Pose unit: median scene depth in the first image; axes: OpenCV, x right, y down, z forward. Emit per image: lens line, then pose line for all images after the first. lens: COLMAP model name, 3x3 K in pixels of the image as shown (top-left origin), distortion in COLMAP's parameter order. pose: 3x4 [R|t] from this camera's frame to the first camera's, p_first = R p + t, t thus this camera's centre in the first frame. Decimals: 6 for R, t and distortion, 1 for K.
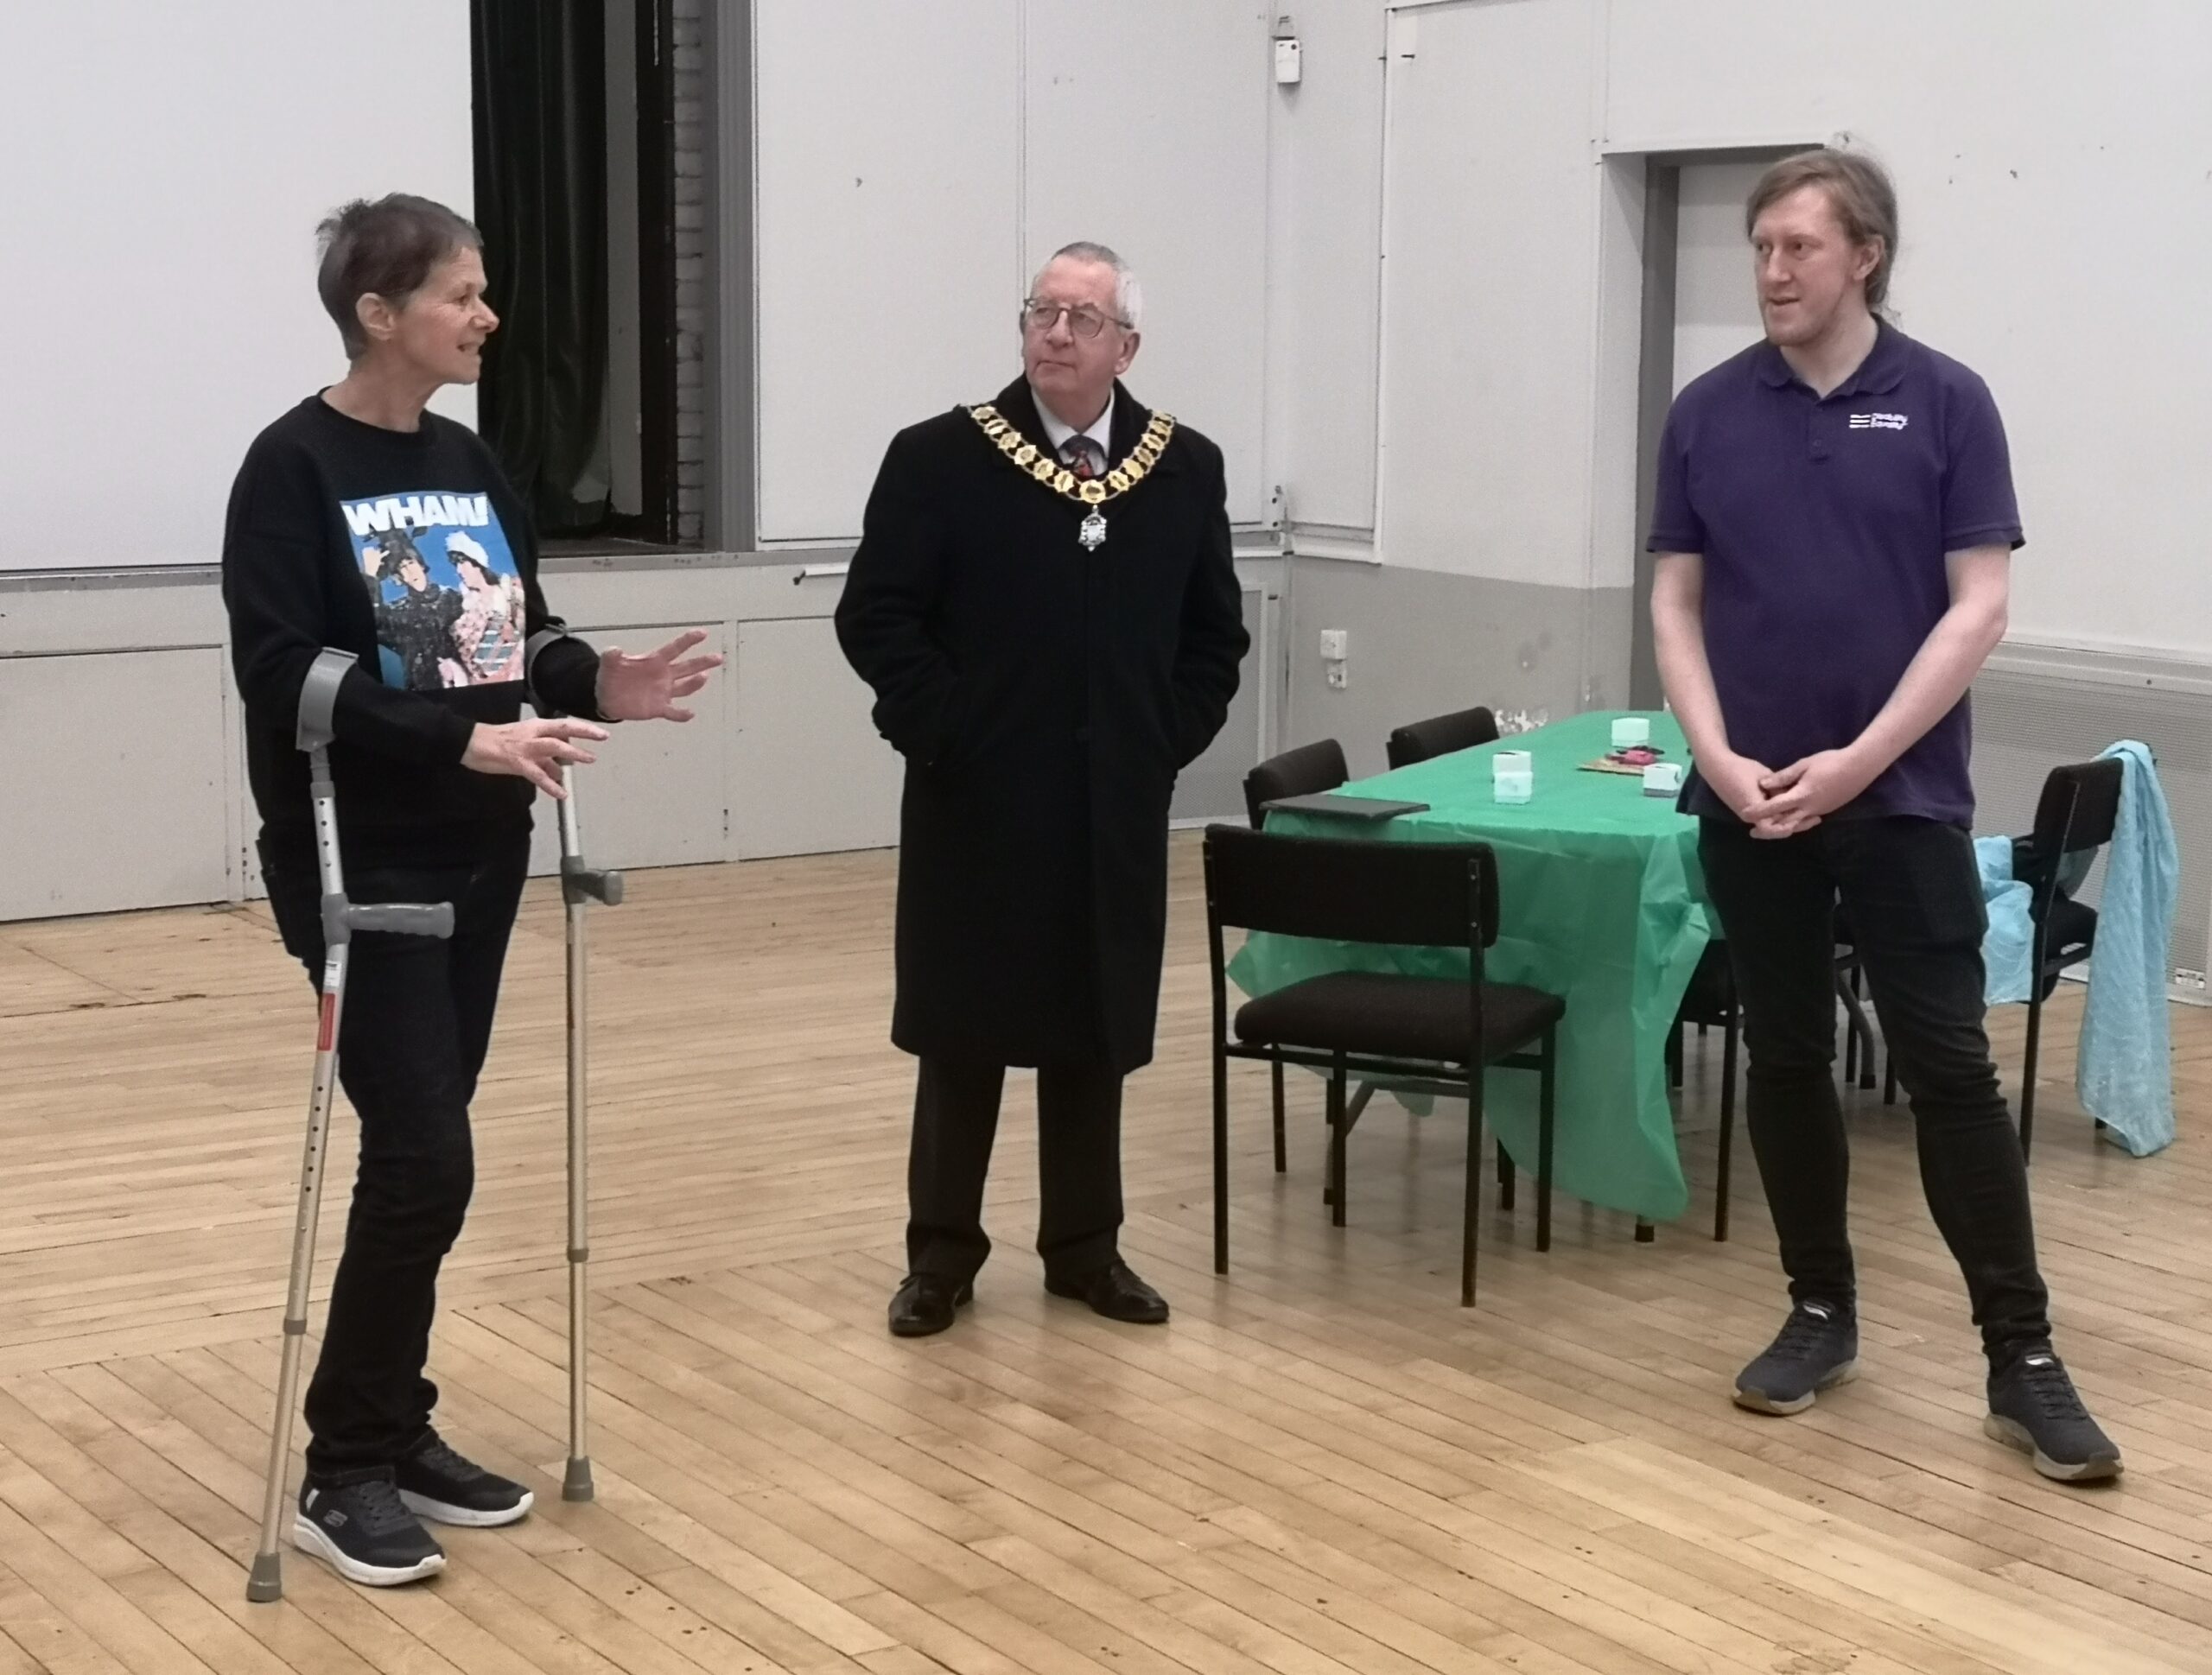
lens RADIAL K [[3900.4, 0, 1106.7], [0, 3900.4, 836.4], [0, 0, 1]] dist [0.069517, 0.000000]
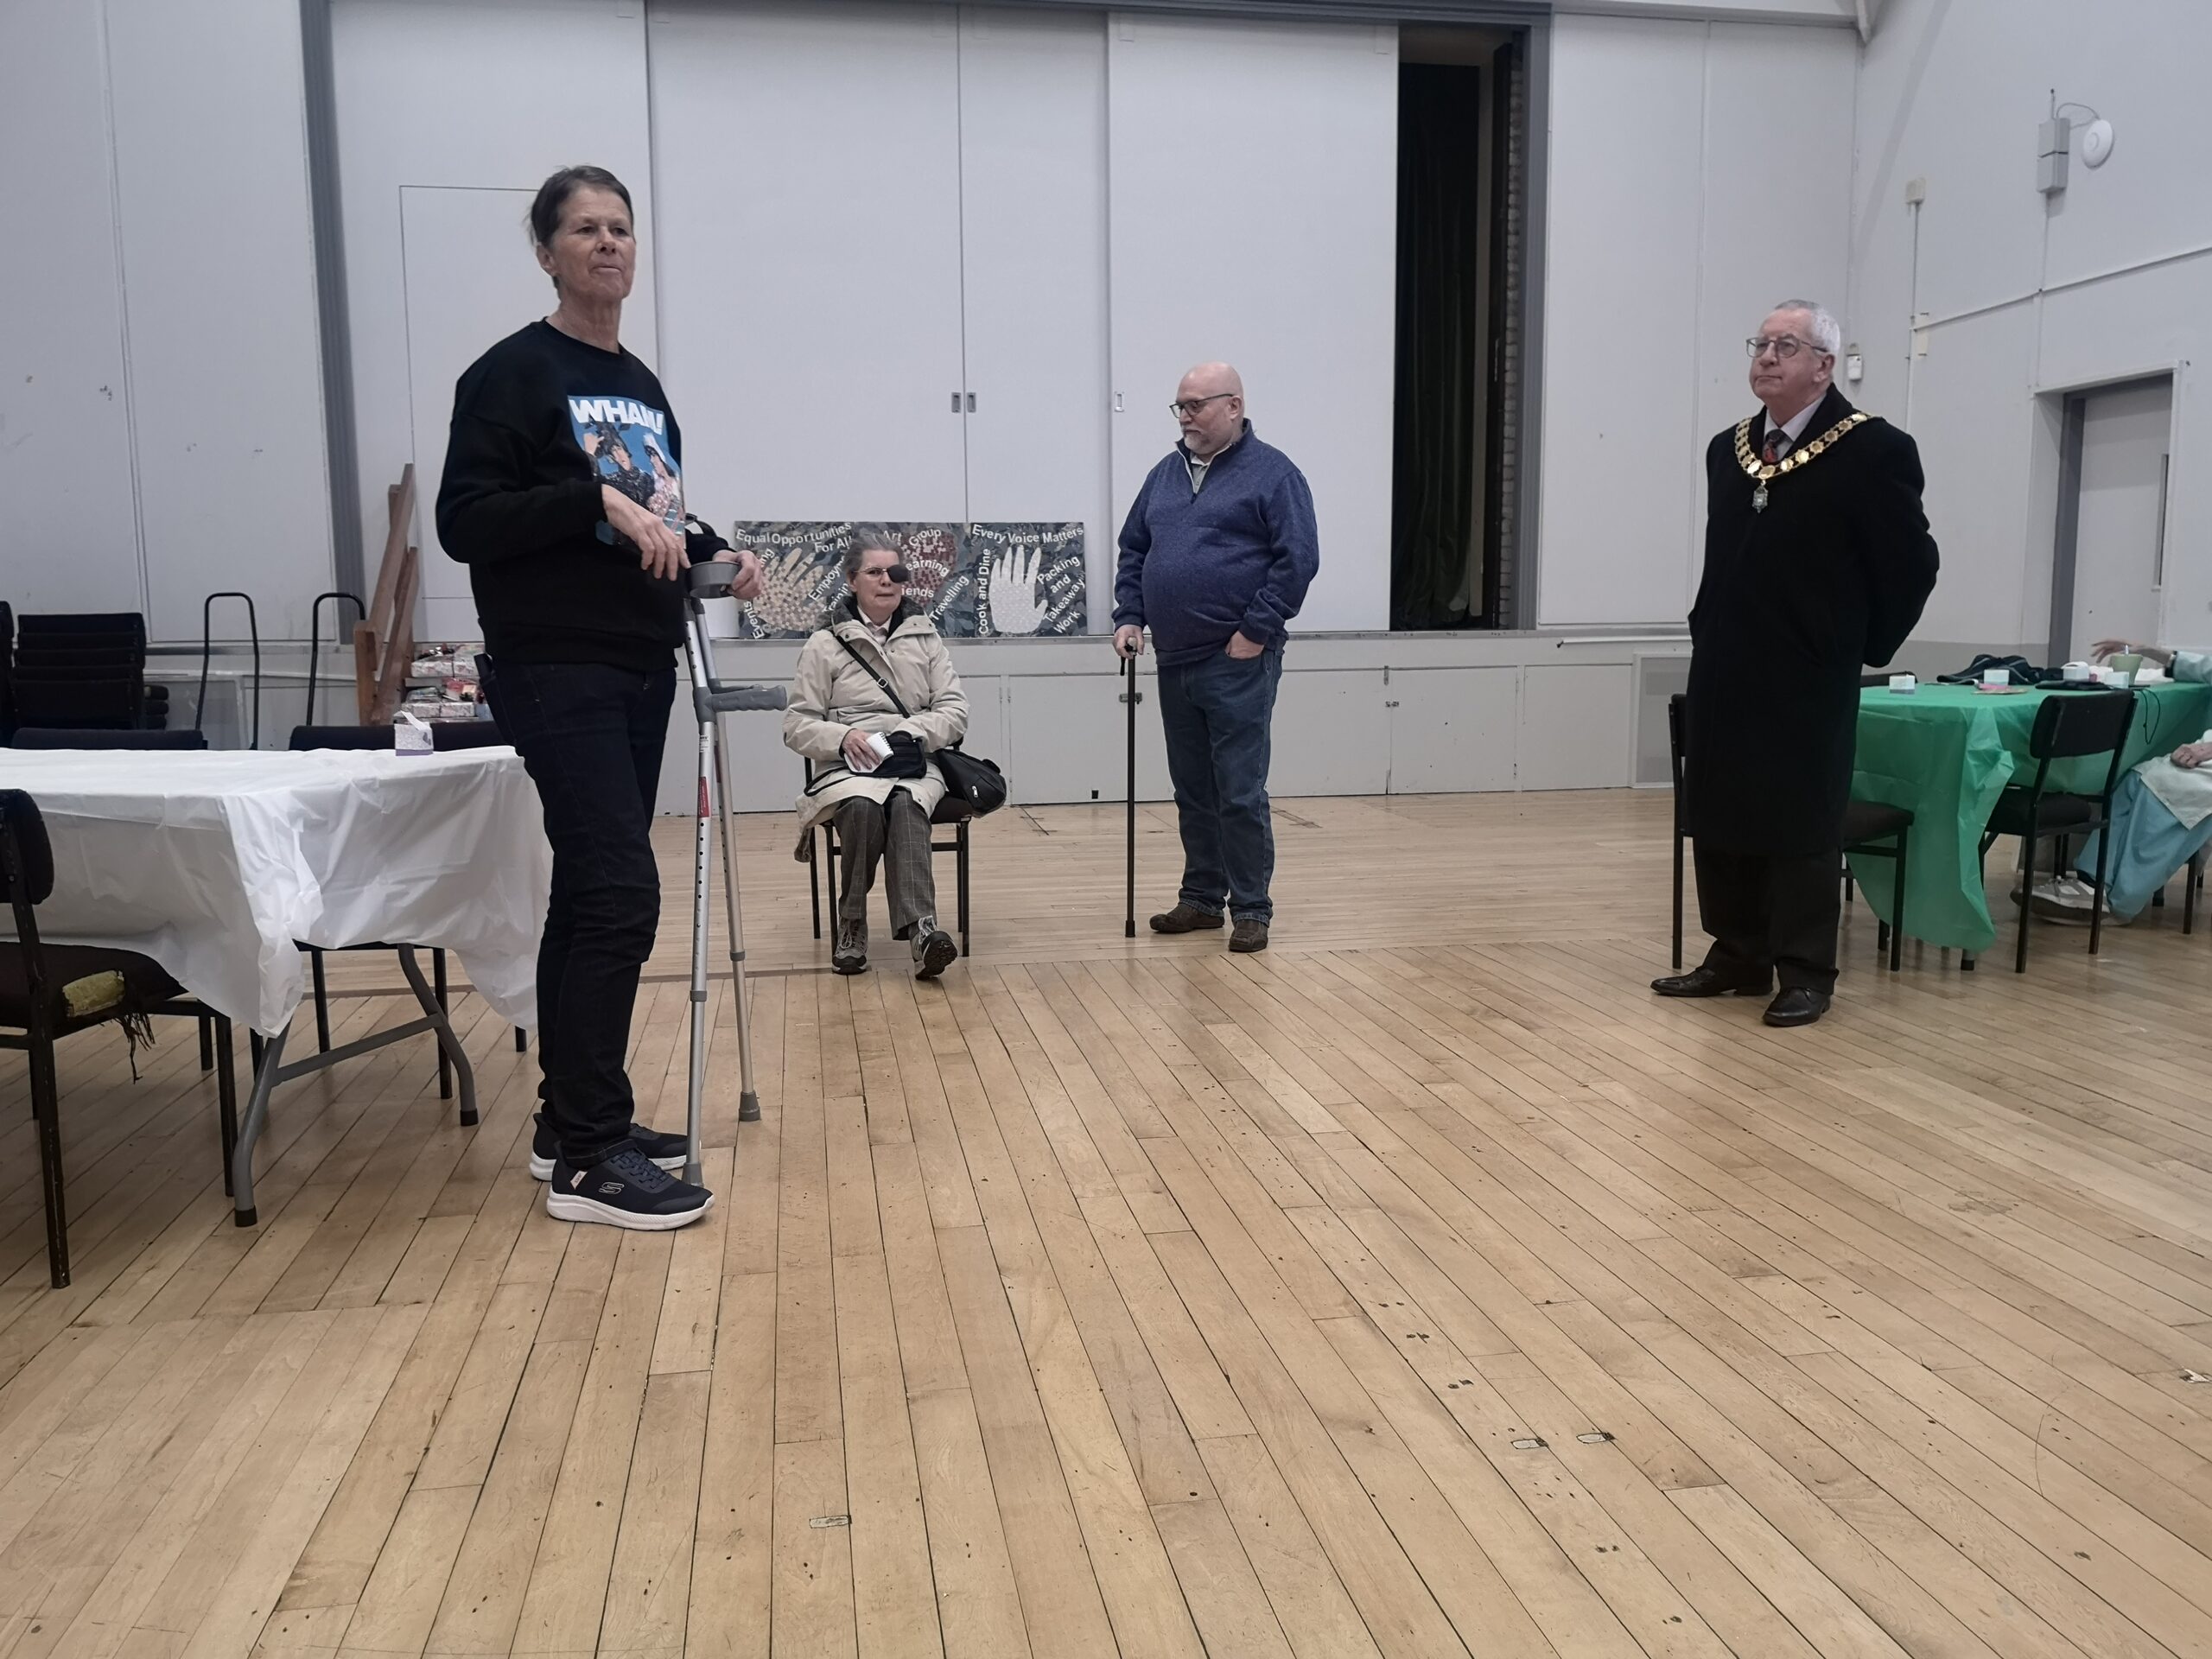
lens RADIAL K [[1770.8, 0, 1104.4], [0, 1770.8, 832.0], [0, 0, 1]] dist [0.003109, -0.026459]
pose [[0.923359, 0.035415, -0.382300, 0.111474], [-0.039306, 0.999224, -0.002368, 0.080655], [0.381920, 0.017213, 0.924035, 0.264504]]
